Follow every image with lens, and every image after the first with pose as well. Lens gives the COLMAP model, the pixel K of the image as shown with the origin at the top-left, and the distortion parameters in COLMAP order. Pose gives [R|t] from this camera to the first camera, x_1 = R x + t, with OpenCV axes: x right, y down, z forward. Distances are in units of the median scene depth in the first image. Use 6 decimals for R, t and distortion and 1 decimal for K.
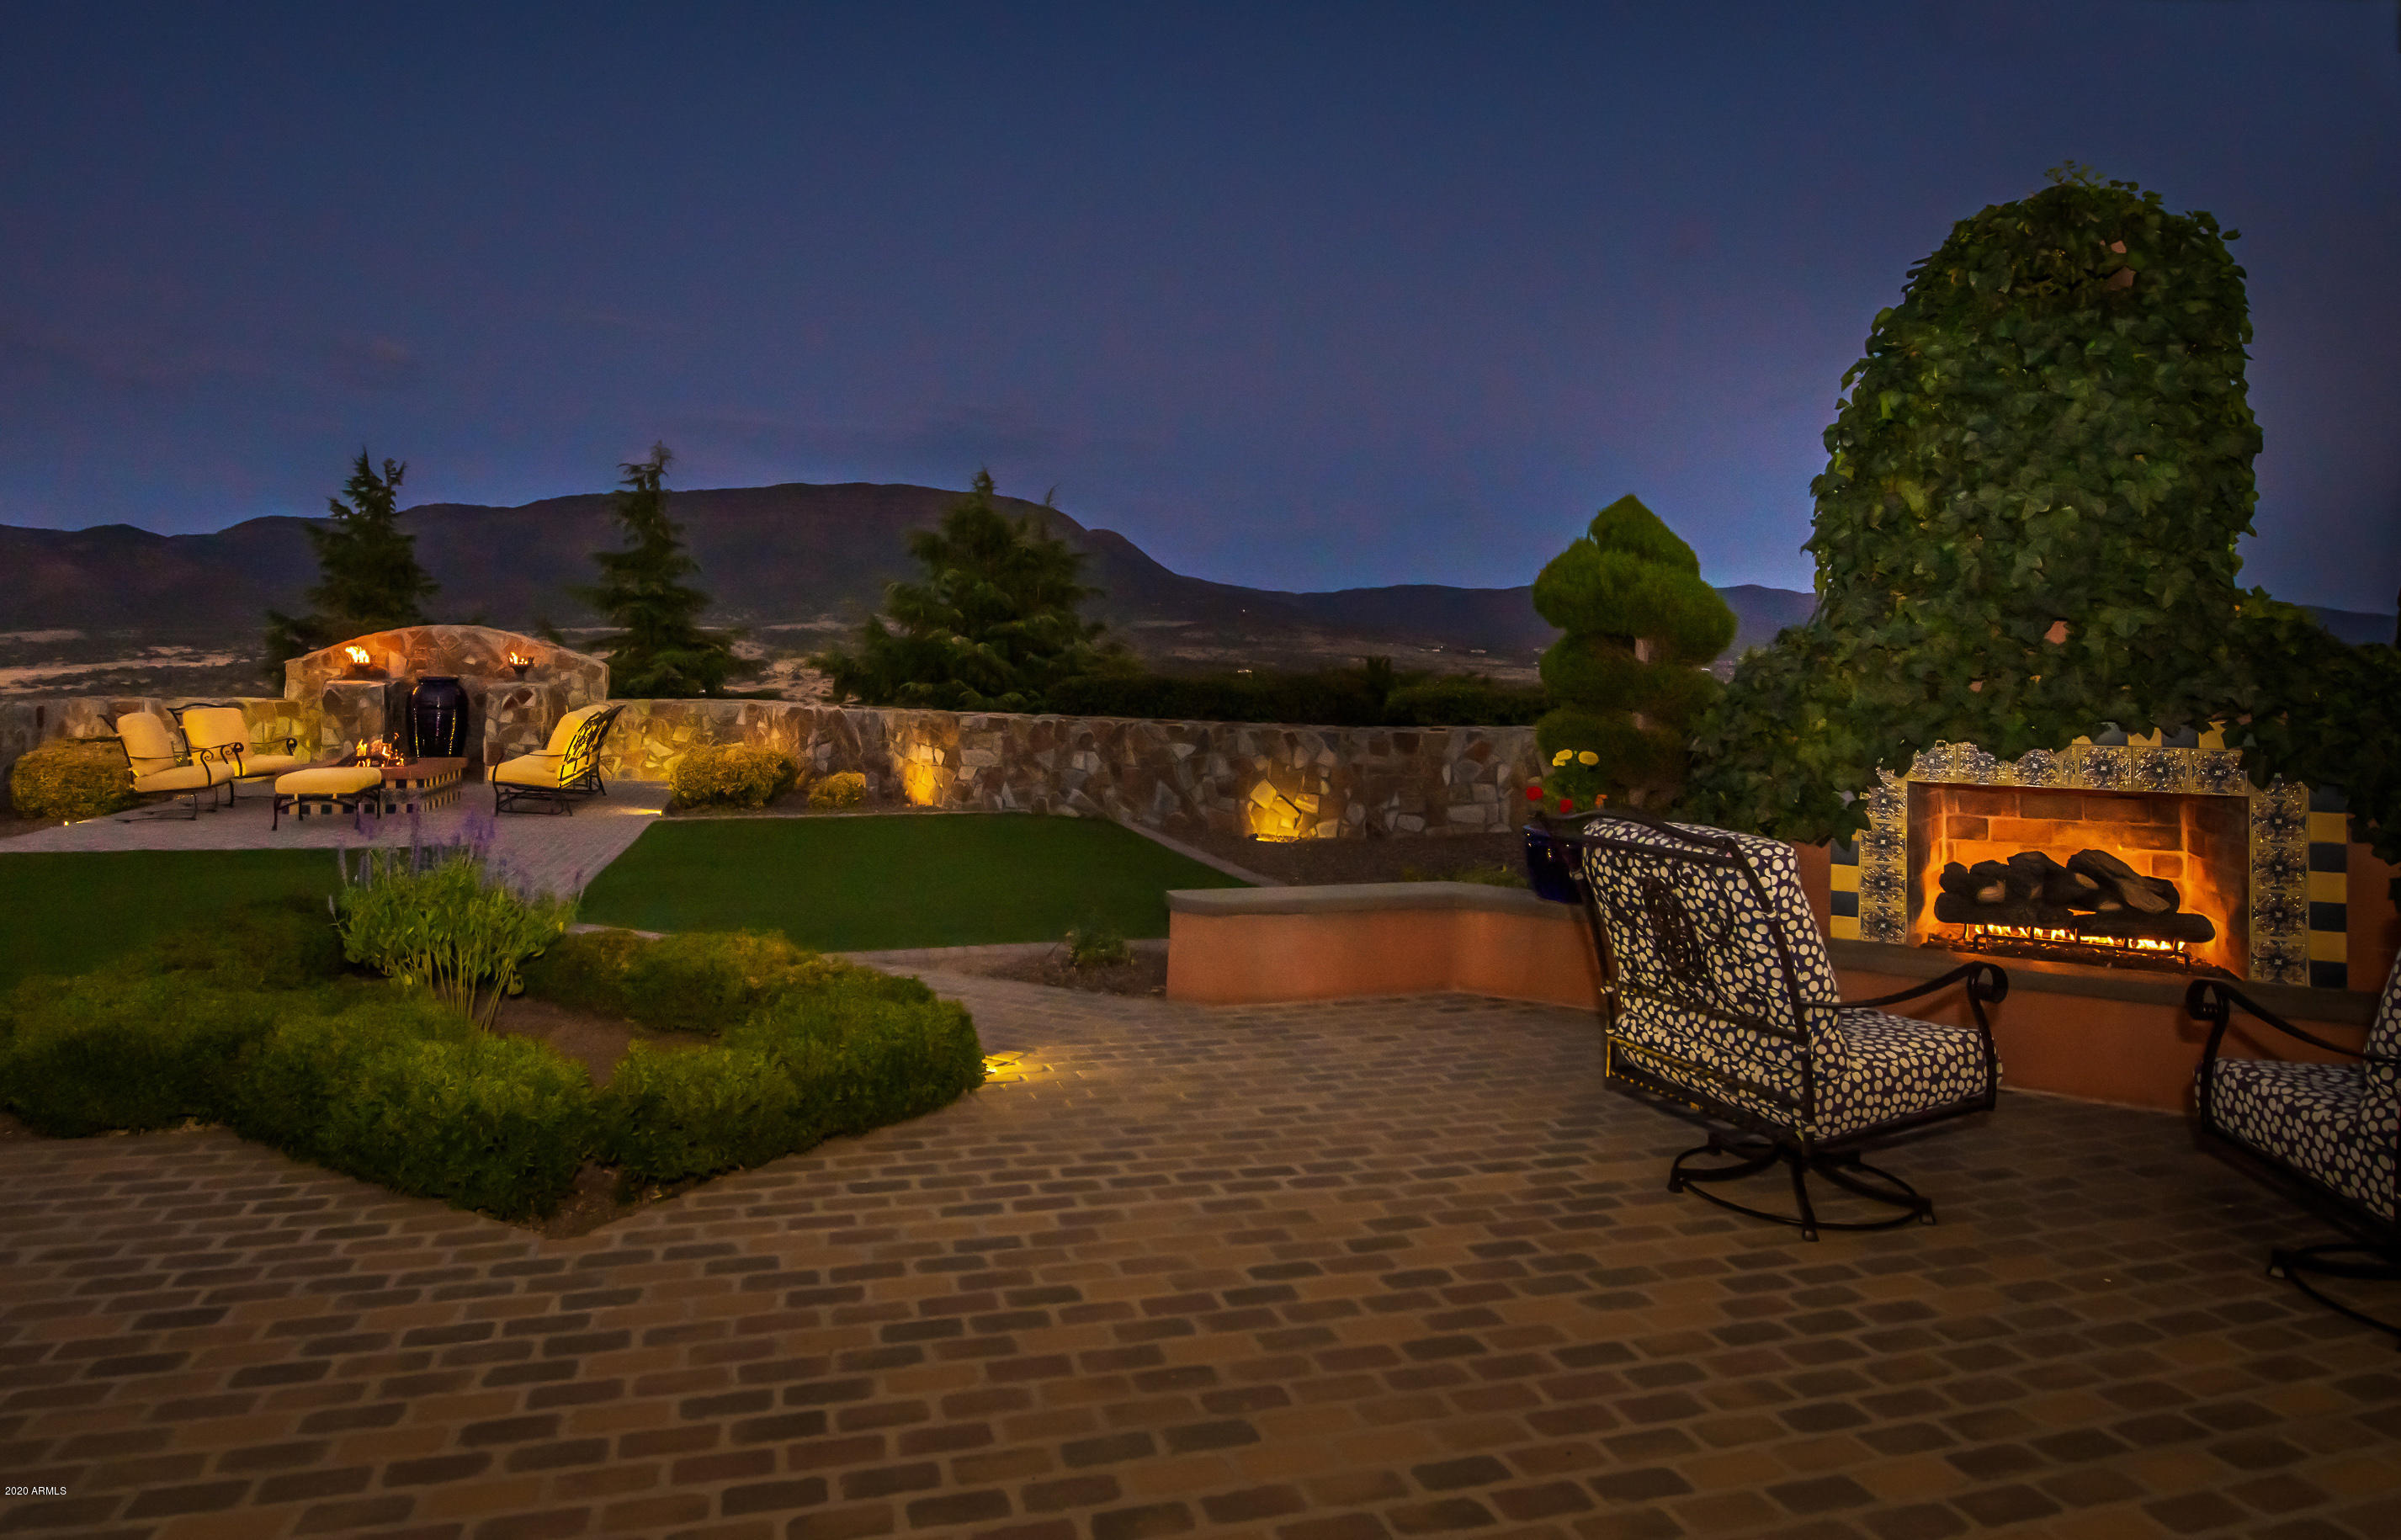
lens RADIAL K [[1275.7, 0, 1190.3], [0, 1275.7, 768.2], [0, 0, 1]] dist [-0.002483, 0.000091]
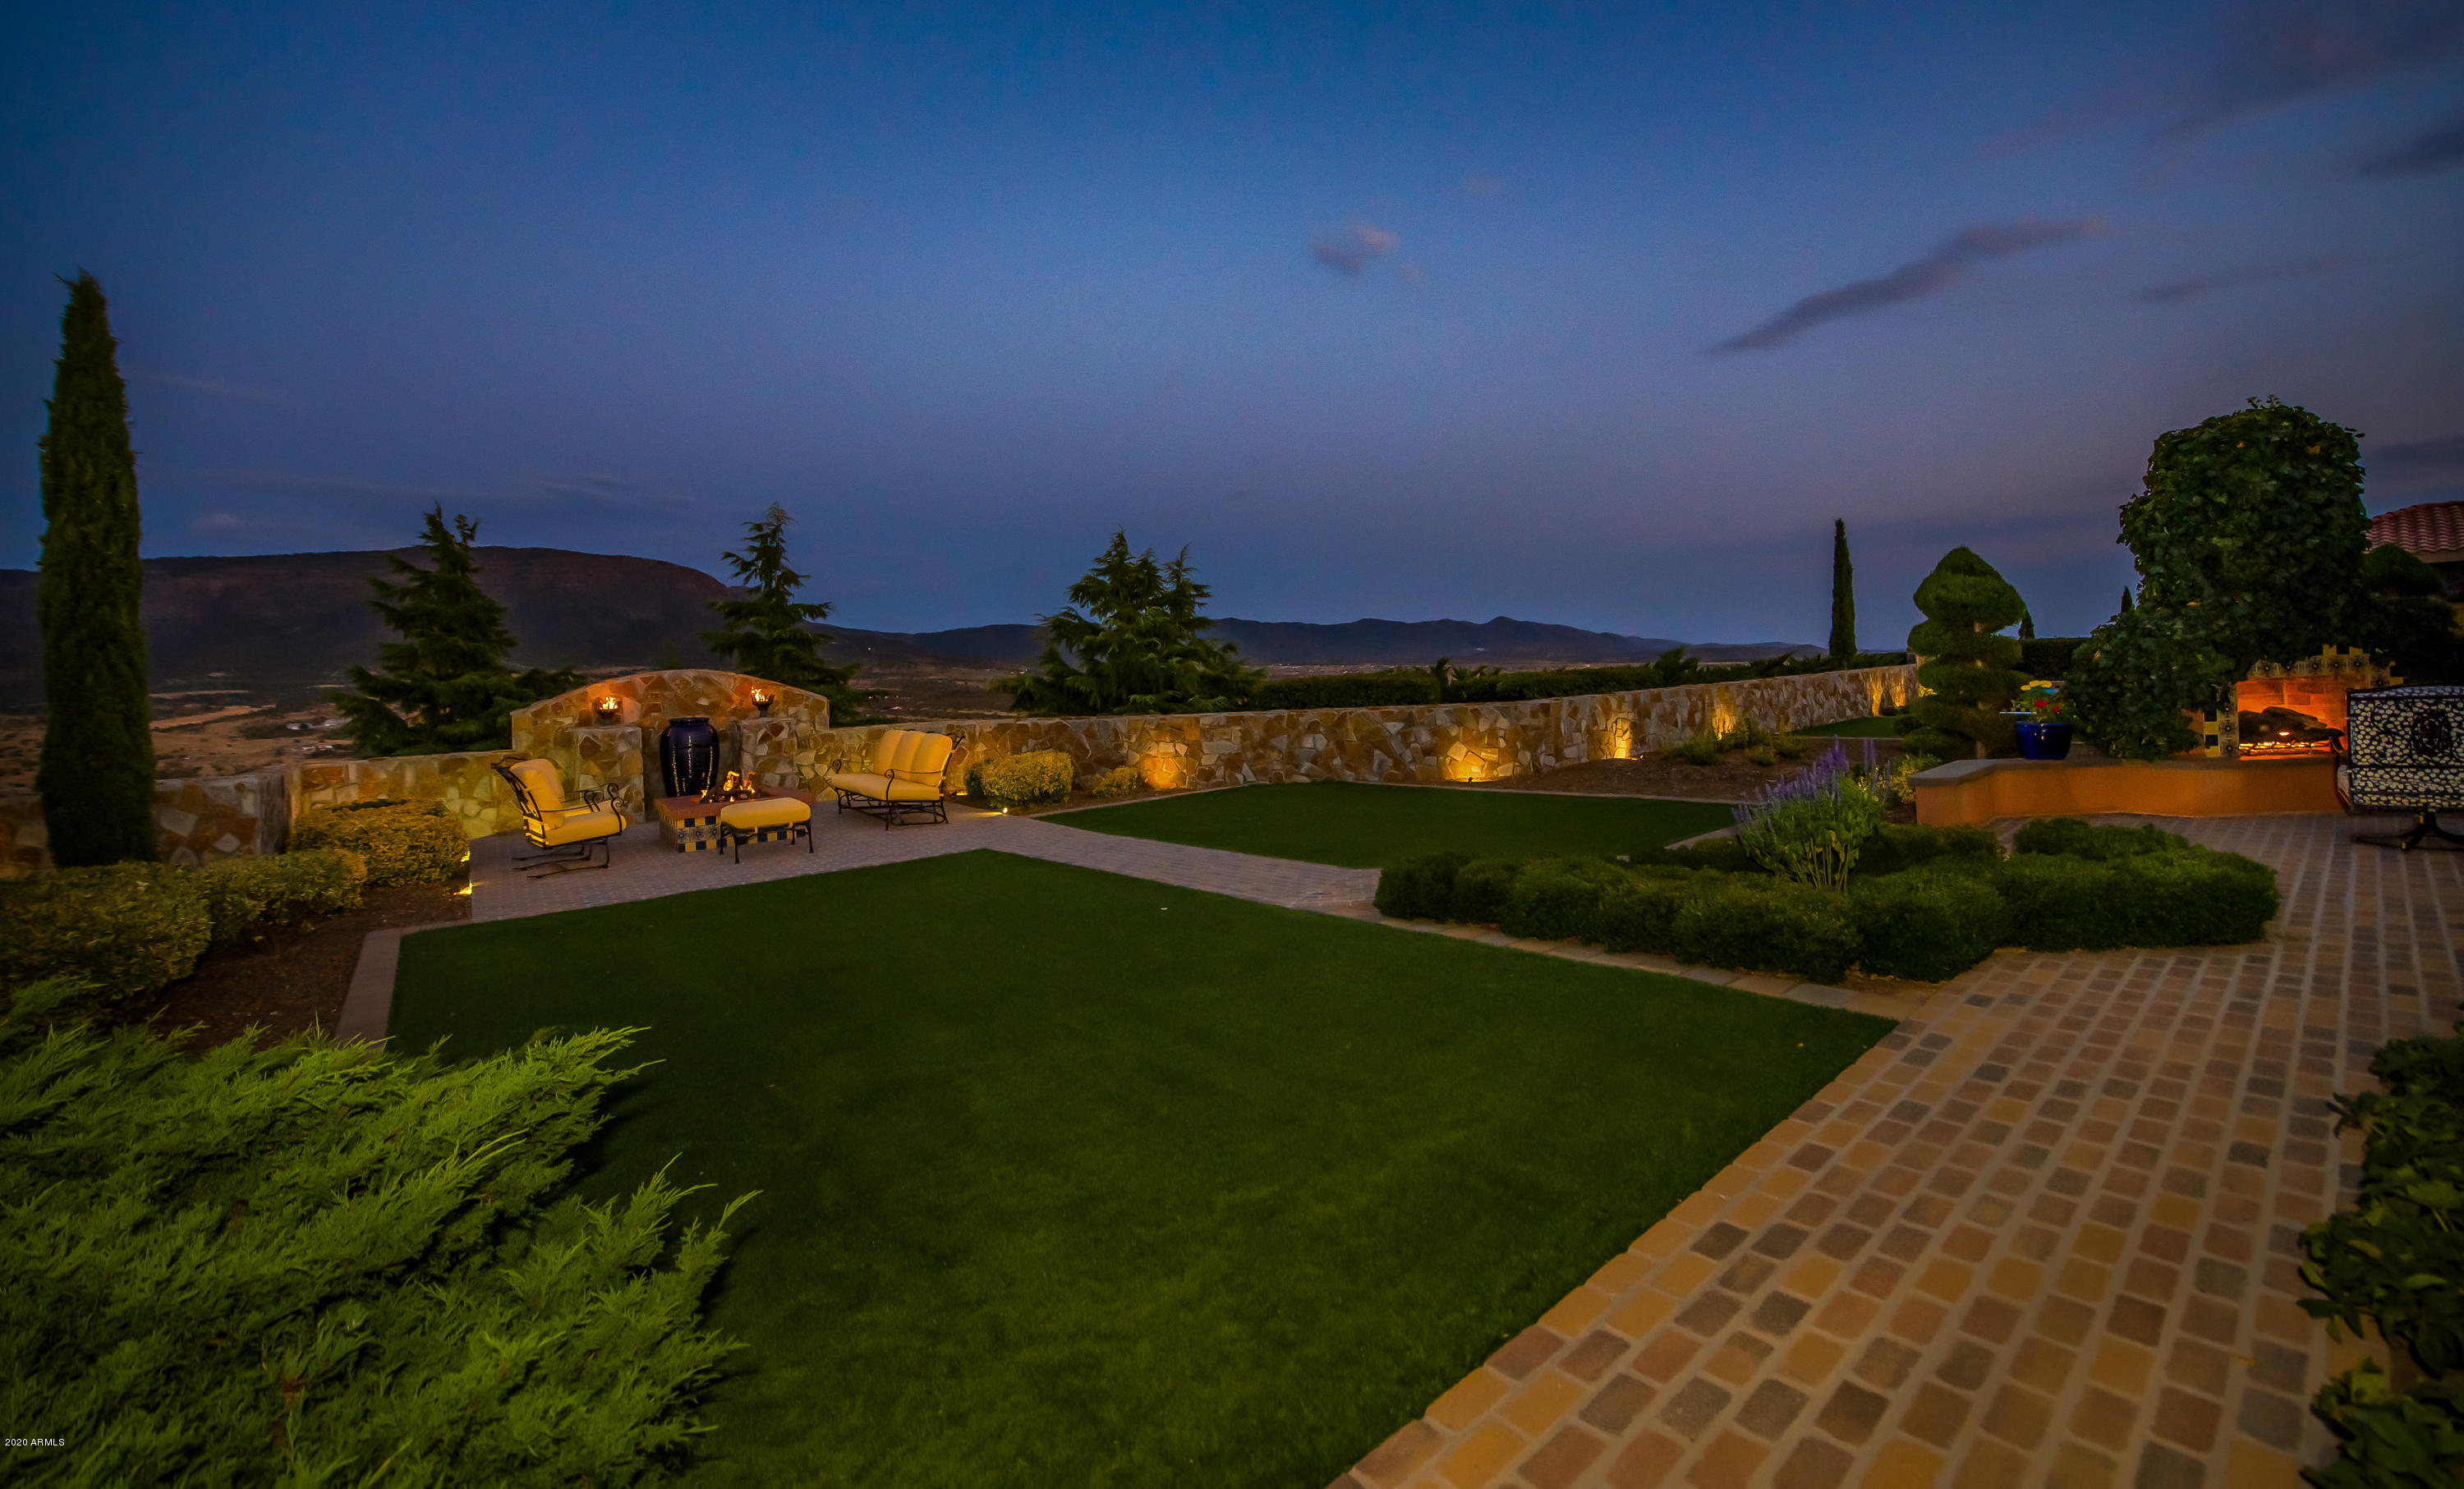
lens RADIAL K [[963.5, 0, 1227.0], [0, 963.5, 744.3], [0, 0, 1]] dist [-0.006861, -0.000362]
pose [[0.903132, -0.080845, 0.421683, -0.599182], [0.088727, 0.996056, 0.000934, -0.011600], [-0.420096, 0.036571, 0.906743, 0.091262]]
